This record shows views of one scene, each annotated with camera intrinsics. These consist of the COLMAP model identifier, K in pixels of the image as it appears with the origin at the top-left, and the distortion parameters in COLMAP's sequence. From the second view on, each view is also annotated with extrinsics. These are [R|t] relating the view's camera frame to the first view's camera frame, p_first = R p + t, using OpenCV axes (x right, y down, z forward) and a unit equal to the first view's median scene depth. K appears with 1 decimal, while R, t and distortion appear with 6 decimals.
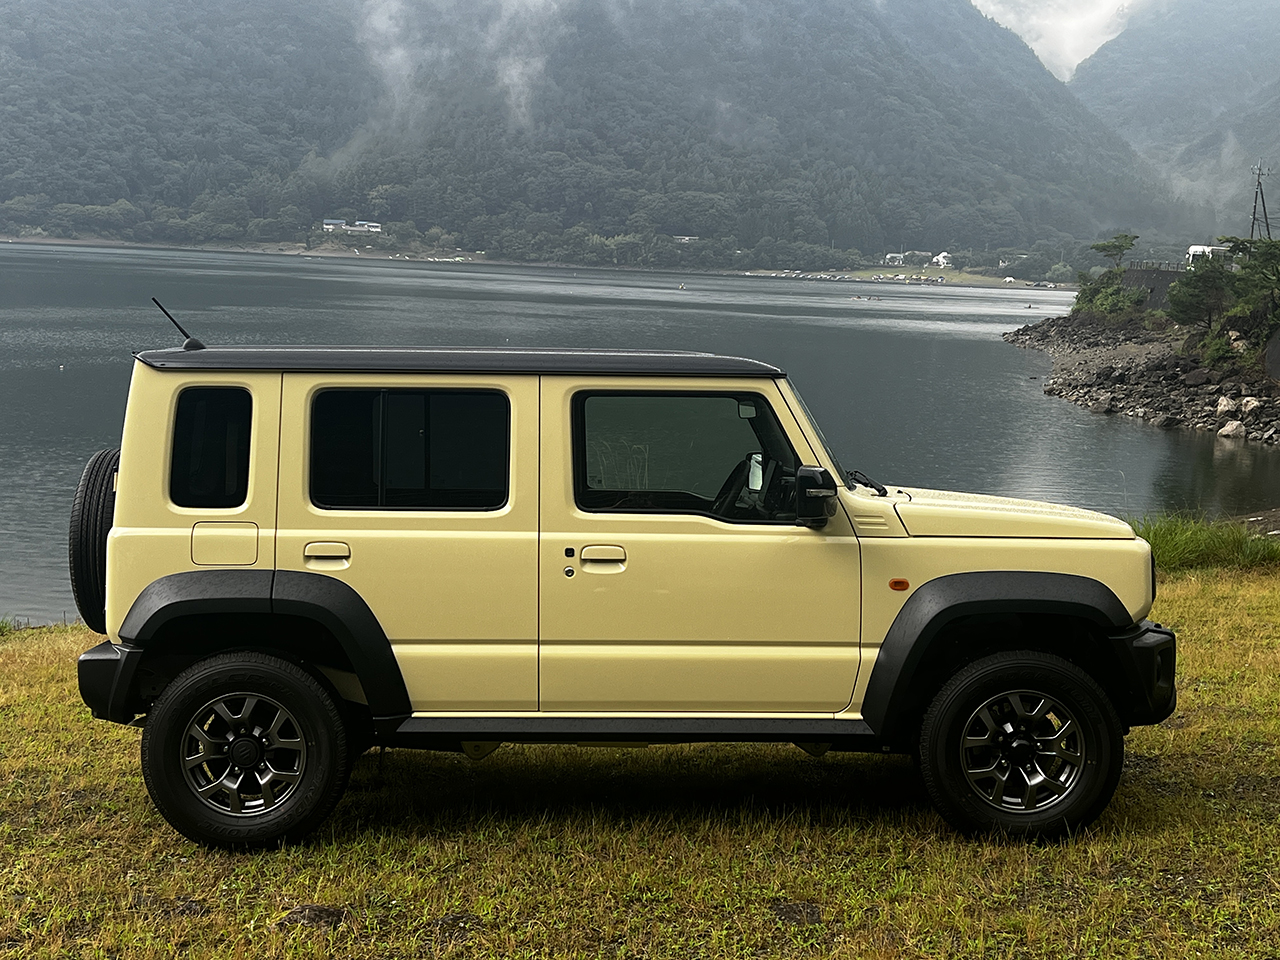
lens RADIAL K [[1738.5, 0, 639.0], [0, 1738.5, 487.7], [0, 0, 1]] dist [0.018703, 0.000000]
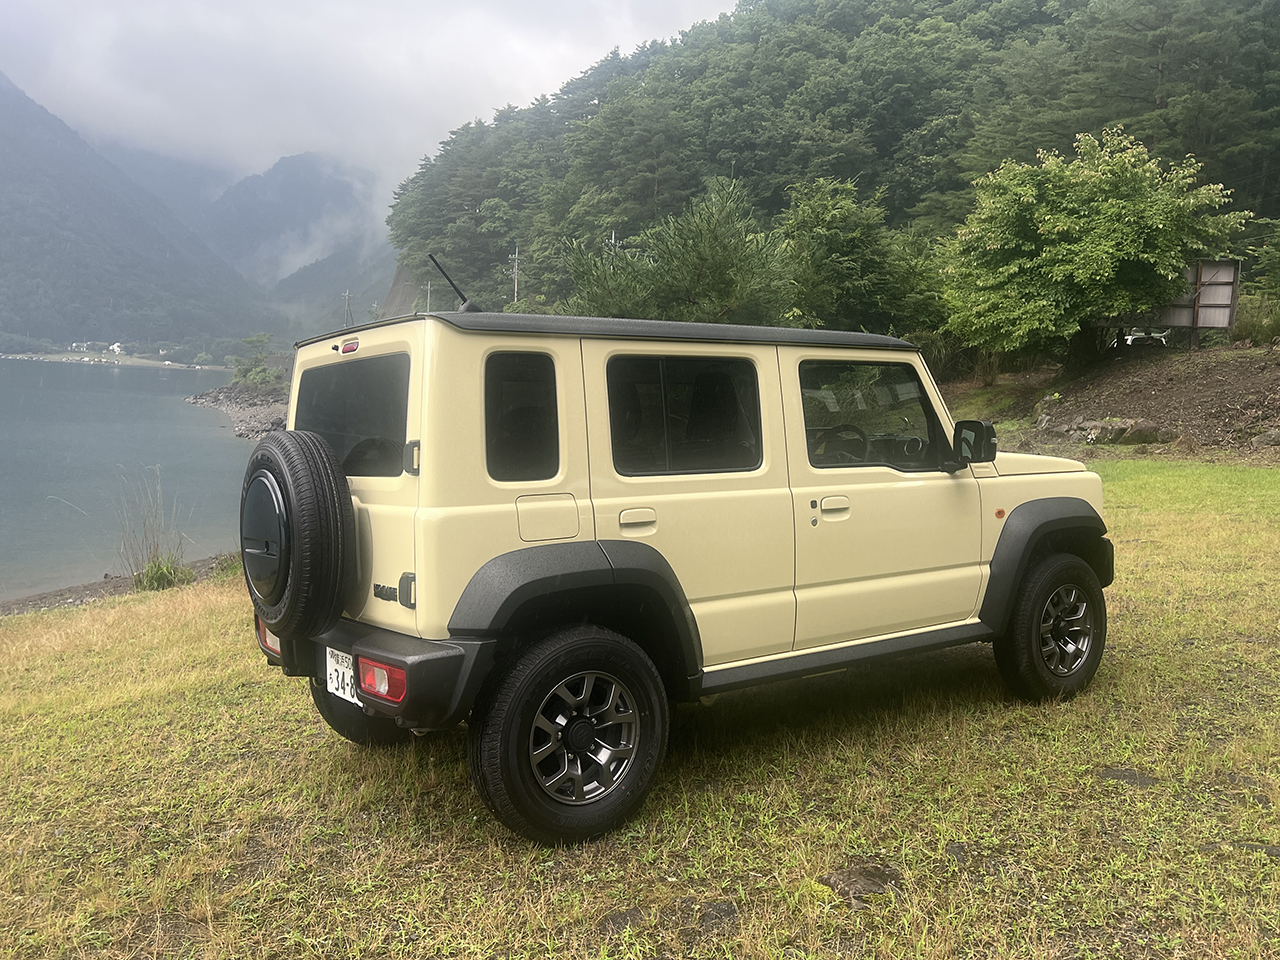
lens RADIAL K [[1107.3, 0, 649.1], [0, 1107.3, 474.0], [0, 0, 1]] dist [0.040714, 0.015120]
pose [[0.817582, -0.045639, 0.574000, -0.529491], [0.057707, 0.998330, -0.002818, 0.013779], [-0.572913, 0.035428, 0.818850, 0.473673]]
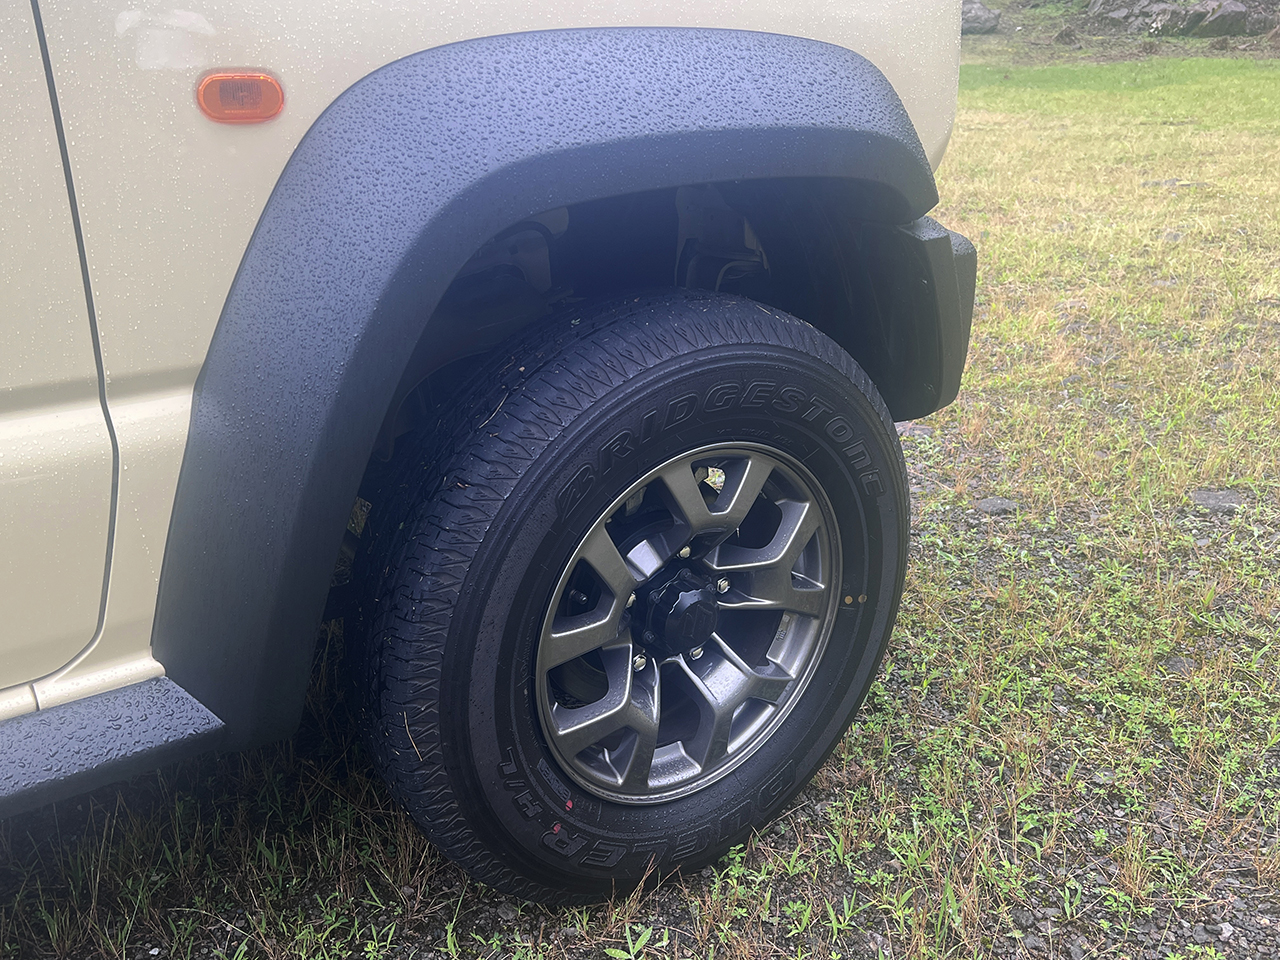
lens RADIAL K [[1157.8, 0, 633.5], [0, 1157.8, 474.6], [0, 0, 1]] dist [0.002104, -0.002527]
pose [[0.836862, -0.205163, 0.507513, 0.106458], [0.039139, 0.947163, 0.318354, 0.056050], [-0.546013, -0.246555, 0.800675, 0.839896]]
